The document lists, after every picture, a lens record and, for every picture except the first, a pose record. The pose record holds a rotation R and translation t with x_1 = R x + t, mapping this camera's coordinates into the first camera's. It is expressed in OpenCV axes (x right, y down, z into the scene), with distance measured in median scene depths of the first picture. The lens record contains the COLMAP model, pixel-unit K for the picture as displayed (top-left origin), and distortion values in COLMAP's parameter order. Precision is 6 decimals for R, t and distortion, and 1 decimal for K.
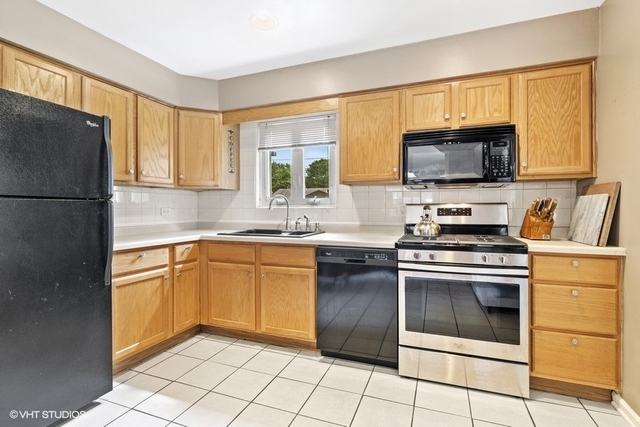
lens RADIAL K [[309.0, 0, 318.5], [0, 309.0, 208.3], [0, 0, 1]] dist [-0.005376, -0.000897]
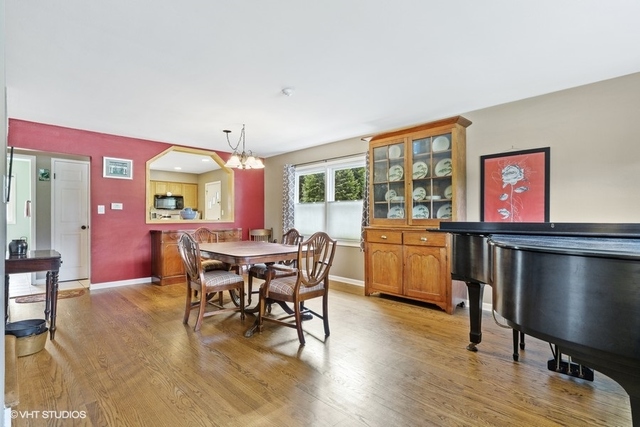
lens RADIAL K [[309.0, 0, 322.4], [0, 309.0, 216.5], [0, 0, 1]] dist [-0.005376, -0.000897]
pose [[0.402872, 0.003874, 0.915248, -2.364059], [-0.009523, 0.999955, -0.000041, -0.004542], [-0.915207, -0.008700, 0.402890, -2.365008]]
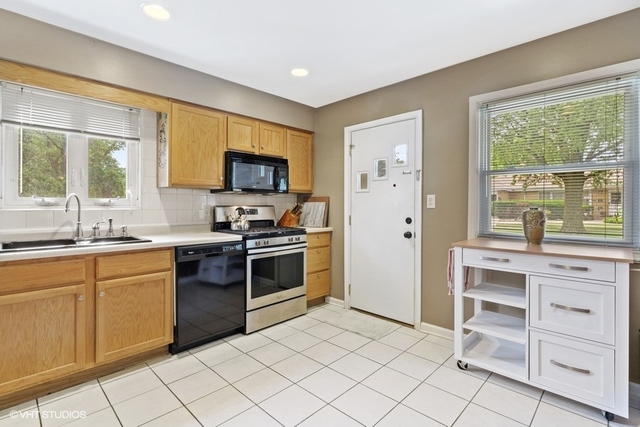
lens RADIAL K [[309.0, 0, 319.0], [0, 309.0, 209.7], [0, 0, 1]] dist [-0.005376, -0.000897]
pose [[0.387145, -0.008109, 0.921983, -0.798052], [0.001426, 0.999965, 0.008196, -0.010380], [-0.922018, -0.001858, 0.387143, 0.177763]]
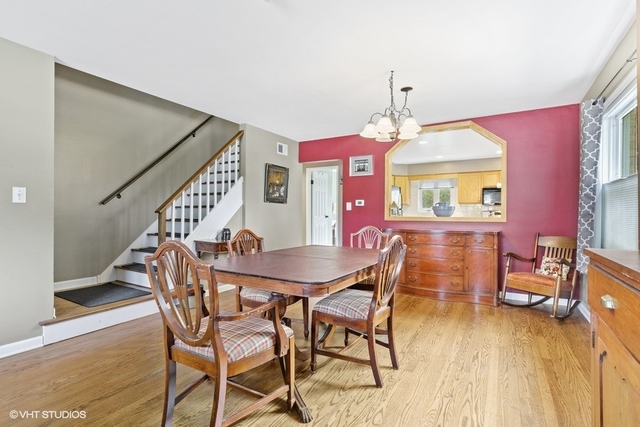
lens RADIAL K [[309.0, 0, 323.7], [0, 309.0, 210.8], [0, 0, 1]] dist [-0.005376, -0.000897]
pose [[0.987052, 0.007025, -0.160248, -0.839825], [-0.007288, 0.999973, -0.001055, -0.001218], [0.160236, 0.002210, 0.987076, -2.415812]]
